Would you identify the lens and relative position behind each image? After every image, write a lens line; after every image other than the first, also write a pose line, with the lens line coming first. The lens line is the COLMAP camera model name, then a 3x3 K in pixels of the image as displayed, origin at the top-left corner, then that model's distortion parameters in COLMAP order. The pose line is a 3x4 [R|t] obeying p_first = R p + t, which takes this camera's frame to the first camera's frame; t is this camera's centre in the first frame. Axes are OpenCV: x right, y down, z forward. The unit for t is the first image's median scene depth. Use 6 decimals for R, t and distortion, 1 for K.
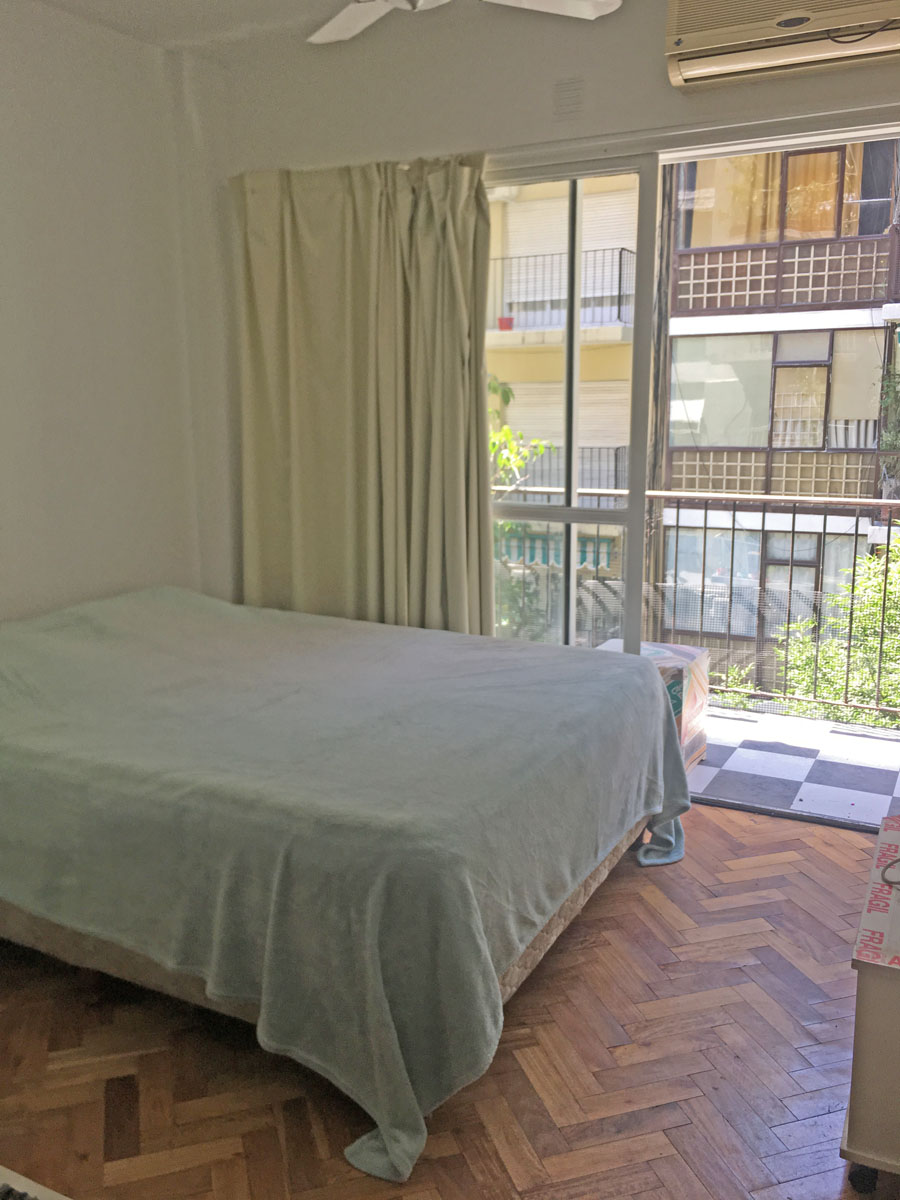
lens RADIAL K [[1056.9, 0, 462.4], [0, 1056.9, 594.5], [0, 0, 1]] dist [0.078933, -0.069646]
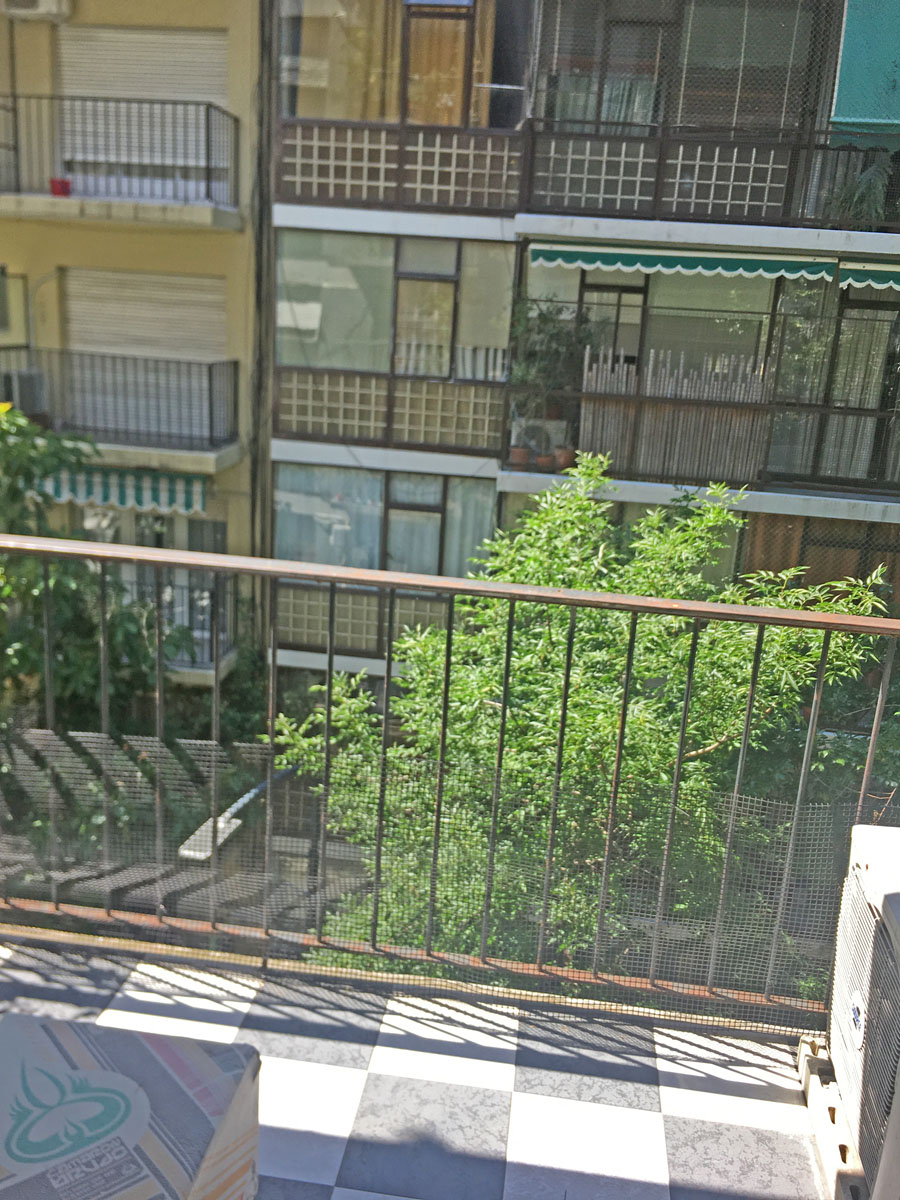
lens RADIAL K [[1056.9, 0, 455.9], [0, 1056.9, 600.5], [0, 0, 1]] dist [0.078933, -0.069646]
pose [[0.937285, -0.027705, 0.347460, 0.035029], [-0.005387, 0.995566, 0.093914, -0.036921], [-0.348521, -0.089896, 0.932980, 0.168922]]
